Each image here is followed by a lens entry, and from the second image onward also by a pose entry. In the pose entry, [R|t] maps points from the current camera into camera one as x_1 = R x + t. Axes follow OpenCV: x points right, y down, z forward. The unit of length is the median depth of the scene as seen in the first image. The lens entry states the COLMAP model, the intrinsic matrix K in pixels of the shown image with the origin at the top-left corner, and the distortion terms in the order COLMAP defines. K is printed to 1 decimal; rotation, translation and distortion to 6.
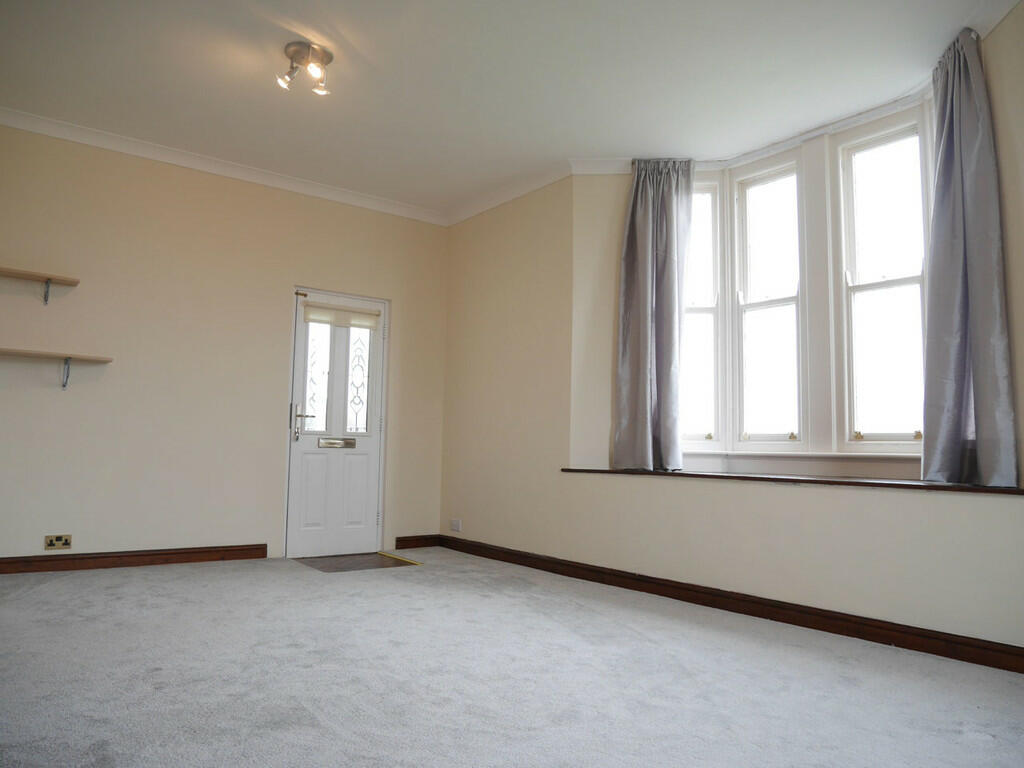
lens RADIAL K [[751.6, 0, 512.0], [0, 751.6, 384.0], [0, 0, 1]] dist [-0.042813, -0.000191]
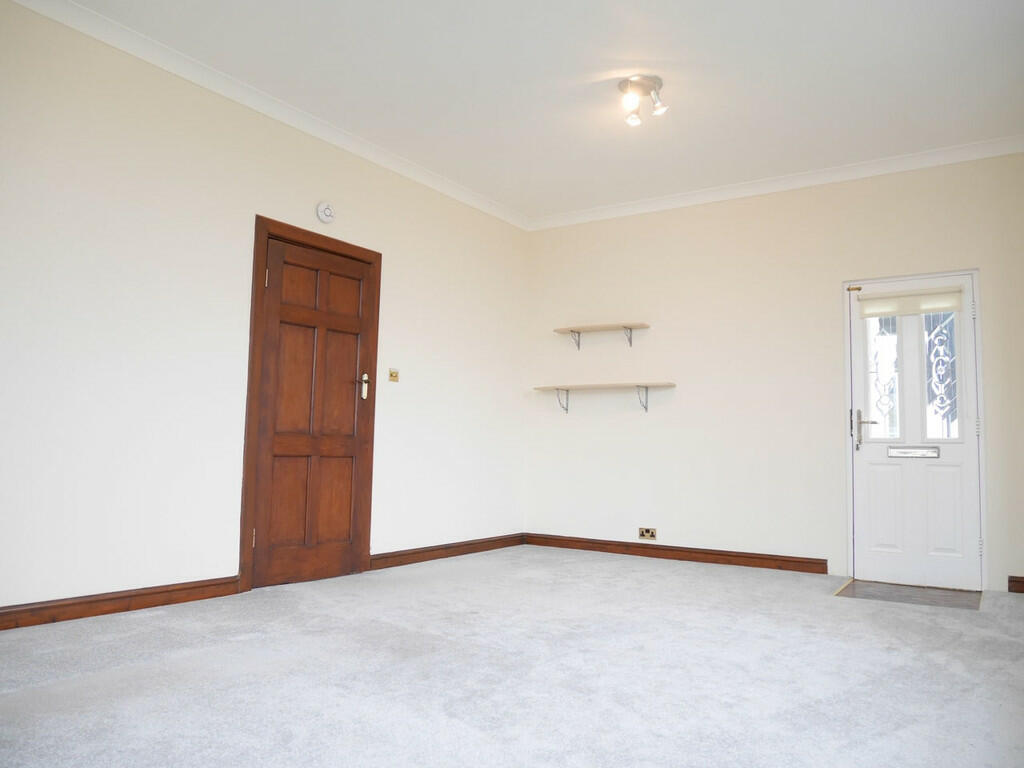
lens RADIAL K [[751.6, 0, 512.0], [0, 751.6, 384.0], [0, 0, 1]] dist [-0.042813, -0.000191]
pose [[0.314401, -0.098943, -0.944120, 0.251743], [0.068462, 0.994327, -0.081406, 0.023505], [0.946818, -0.039042, 0.319391, 0.182577]]
